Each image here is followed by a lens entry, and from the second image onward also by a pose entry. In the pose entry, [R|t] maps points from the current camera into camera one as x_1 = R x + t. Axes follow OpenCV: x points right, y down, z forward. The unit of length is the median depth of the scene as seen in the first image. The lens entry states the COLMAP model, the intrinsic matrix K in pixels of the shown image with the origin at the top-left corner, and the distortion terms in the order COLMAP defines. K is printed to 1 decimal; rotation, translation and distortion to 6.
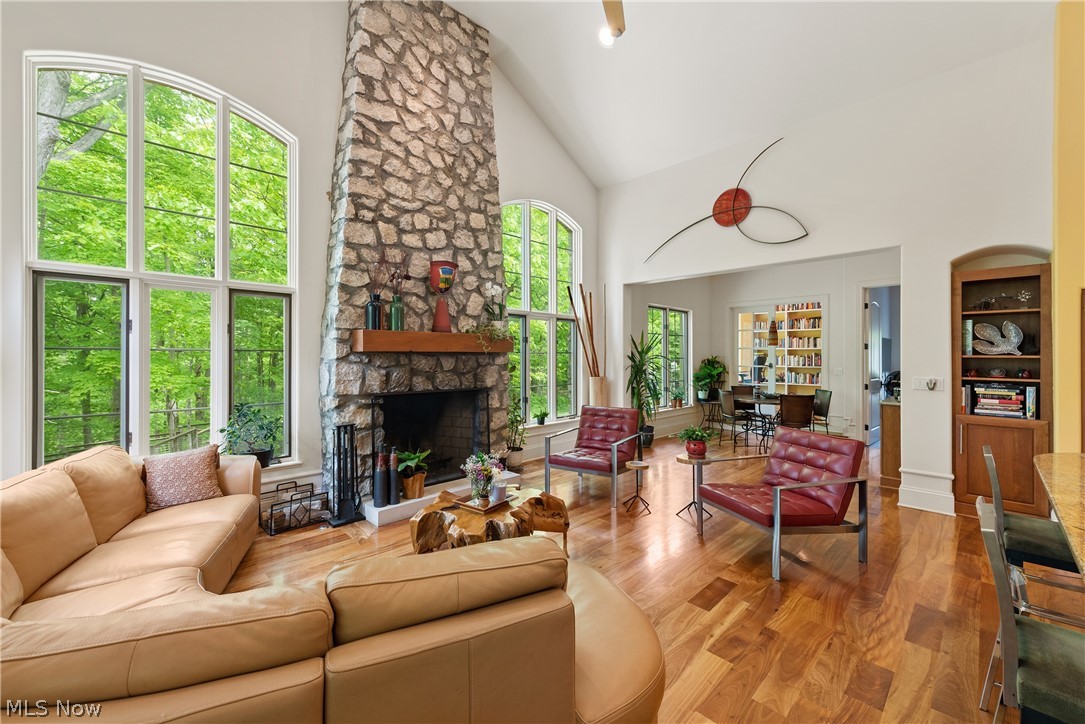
lens RADIAL K [[467.4, 0, 544.2], [0, 467.4, 356.7], [0, 0, 1]] dist [-0.002621, -0.000136]
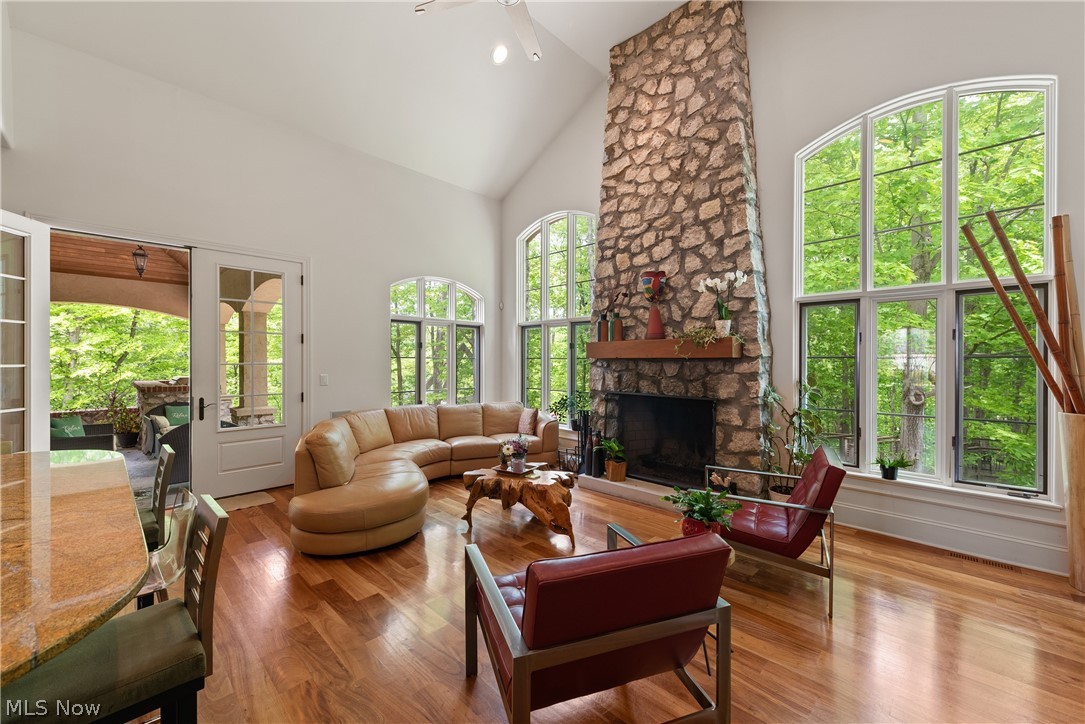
lens RADIAL K [[421.7, 0, 544.1], [0, 421.7, 361.1], [0, 0, 1]] dist [-0.000679, -0.000253]
pose [[-0.026541, -0.000758, -0.999647, 0.721630], [-0.004899, 0.999988, -0.000628, -0.001692], [0.999636, 0.004881, -0.026544, 0.770580]]
